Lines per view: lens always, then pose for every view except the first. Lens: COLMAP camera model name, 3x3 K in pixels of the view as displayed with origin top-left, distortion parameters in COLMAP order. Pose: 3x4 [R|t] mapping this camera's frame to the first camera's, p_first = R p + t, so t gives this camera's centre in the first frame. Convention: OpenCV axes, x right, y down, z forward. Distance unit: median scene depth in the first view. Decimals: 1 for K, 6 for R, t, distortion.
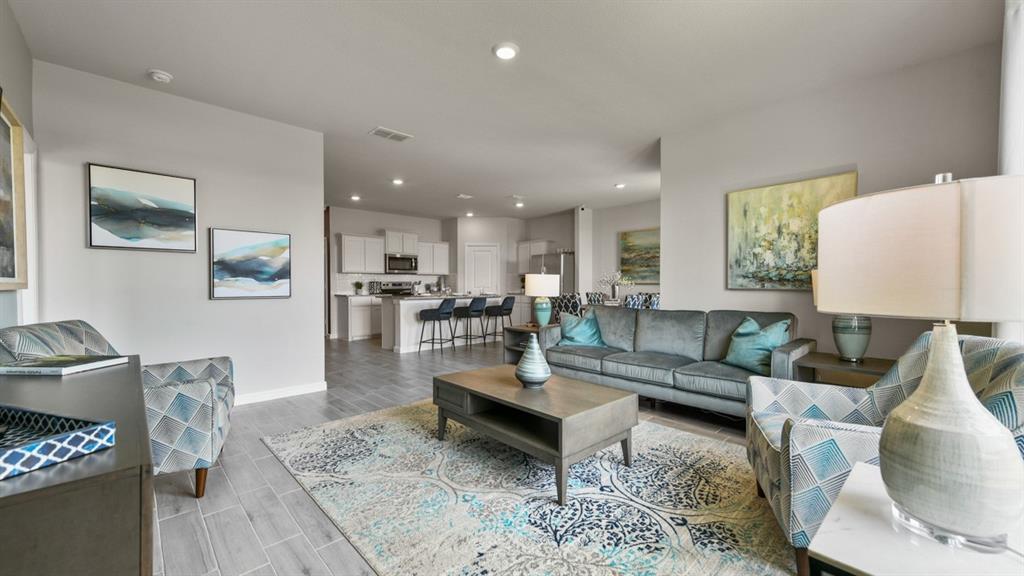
lens RADIAL K [[400.2, 0, 512.2], [0, 400.2, 288.4], [0, 0, 1]] dist [0.011945, 0.000685]
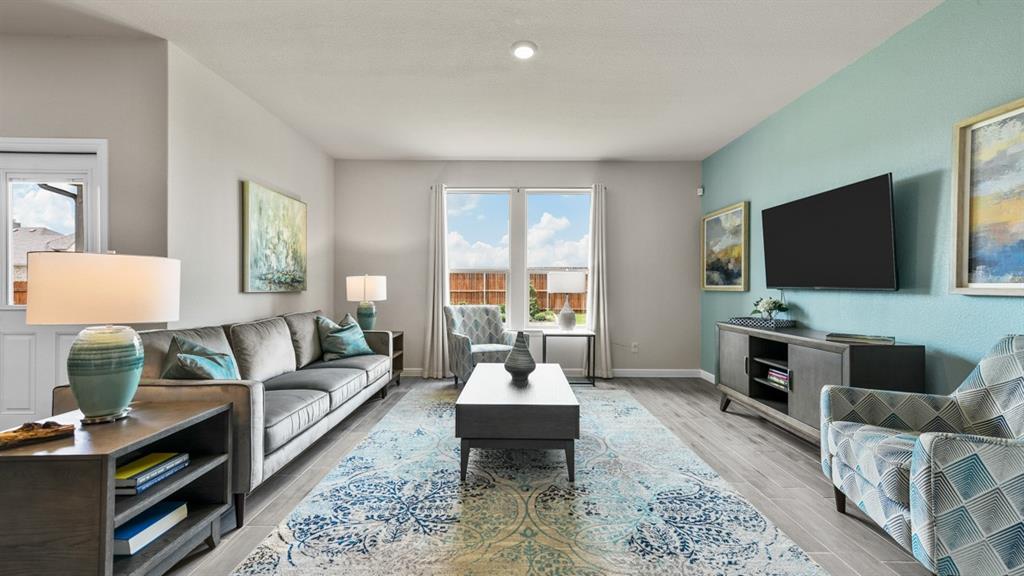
lens RADIAL K [[400.2, 0, 514.1], [0, 400.2, 287.6], [0, 0, 1]] dist [0.011945, 0.000685]
pose [[-0.729391, -0.004480, 0.684082, -0.508161], [0.003428, 0.999942, 0.010203, -0.015442], [-0.684088, 0.009788, -0.729333, 1.311364]]
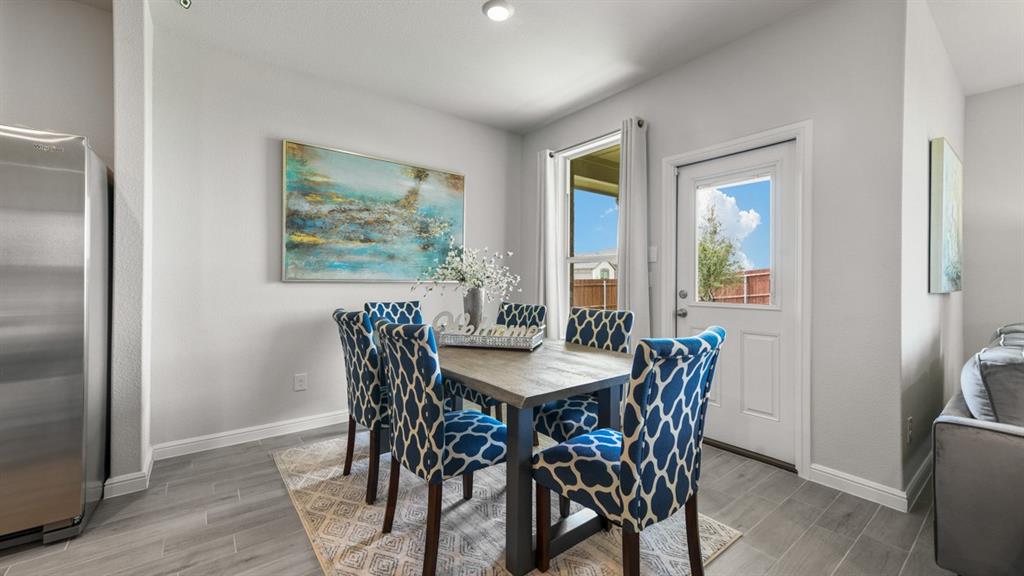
lens RADIAL K [[400.2, 0, 508.7], [0, 400.2, 280.9], [0, 0, 1]] dist [0.011945, 0.000685]
pose [[0.095667, 0.000274, 0.995413, -0.162133], [0.005841, 0.999983, -0.000837, -0.021918], [-0.995396, 0.005894, 0.095664, 1.691907]]
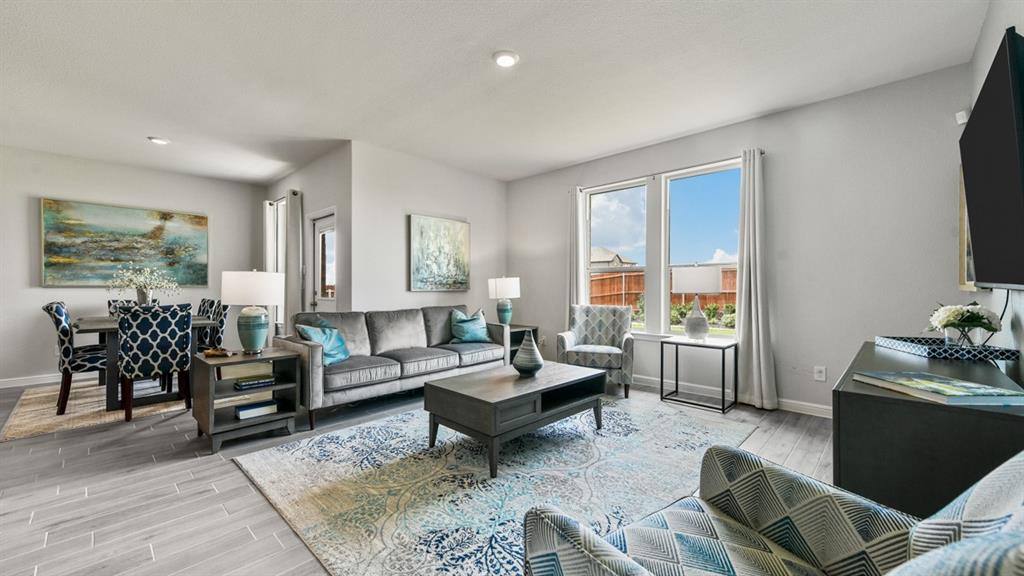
lens RADIAL K [[400.2, 0, 514.3], [0, 400.2, 289.4], [0, 0, 1]] dist [0.011945, 0.000685]
pose [[-0.055246, -0.007249, 0.998446, -0.785076], [0.011829, 0.999899, 0.007914, -0.008933], [-0.998403, 0.012248, -0.055154, 0.786137]]
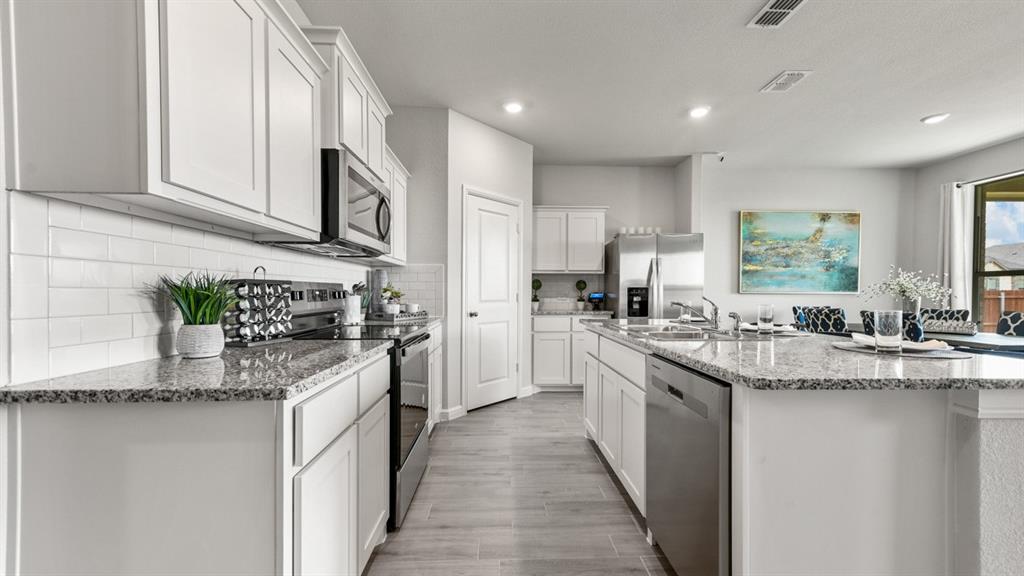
lens RADIAL K [[400.2, 0, 515.0], [0, 400.2, 297.2], [0, 0, 1]] dist [0.011945, 0.000685]
pose [[0.657762, -0.008276, 0.753180, -0.978265], [0.006131, 0.999965, 0.005634, -0.021952], [-0.753201, 0.000911, 0.657790, 1.888749]]
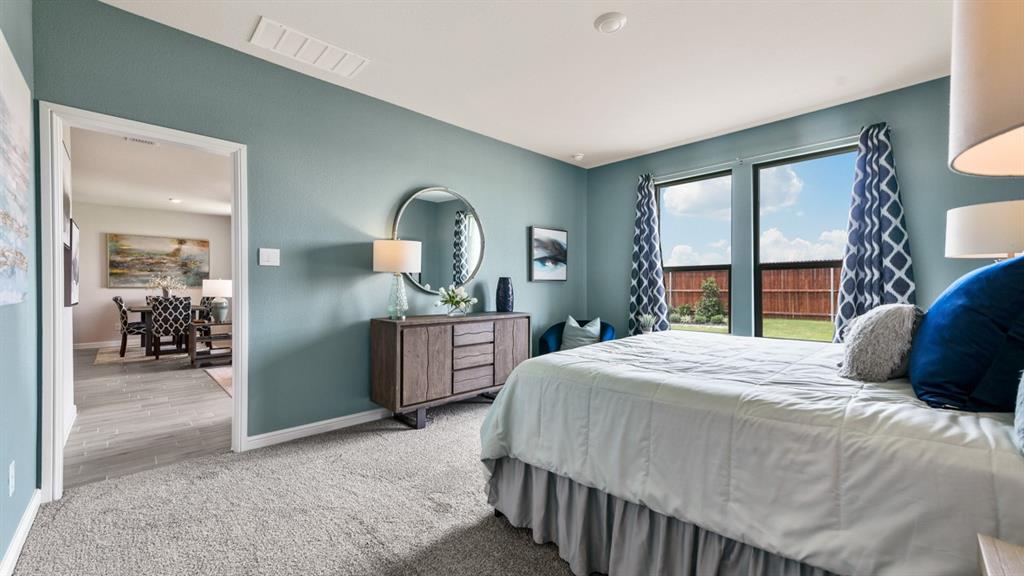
lens RADIAL K [[400.2, 0, 512.7], [0, 400.2, 289.1], [0, 0, 1]] dist [0.011945, 0.000685]
pose [[-0.008042, -0.004214, 0.999959, -1.538005], [0.013791, 0.999896, 0.004325, 0.002525], [-0.999873, 0.013825, -0.007983, 0.121501]]
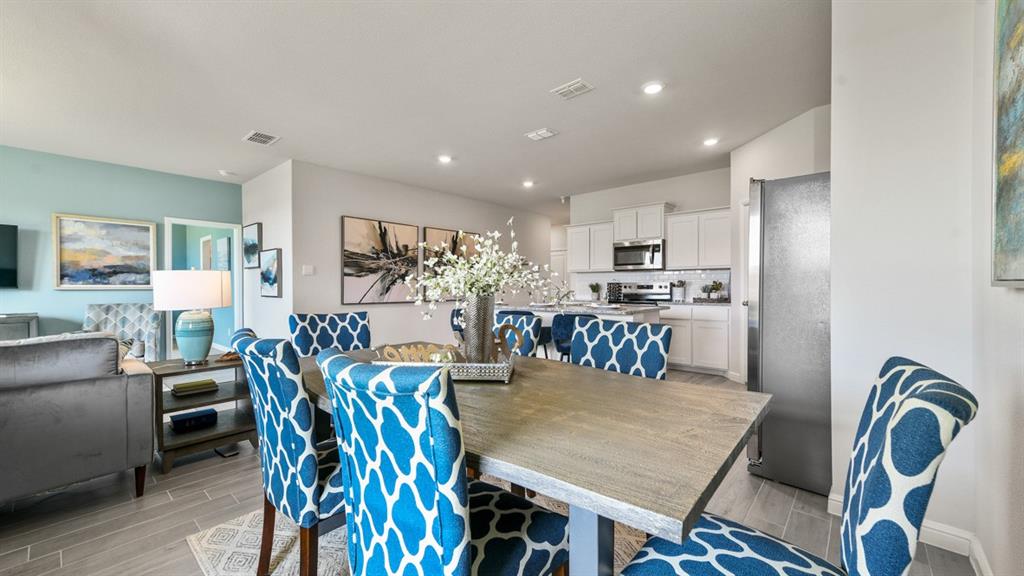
lens RADIAL K [[400.2, 0, 512.8], [0, 400.2, 290.4], [0, 0, 1]] dist [0.011945, 0.000685]
pose [[0.090082, 0.007077, -0.995909, 0.897796], [-0.007916, 0.999948, 0.006389, -0.015486], [0.995903, 0.007308, 0.090133, 1.811224]]
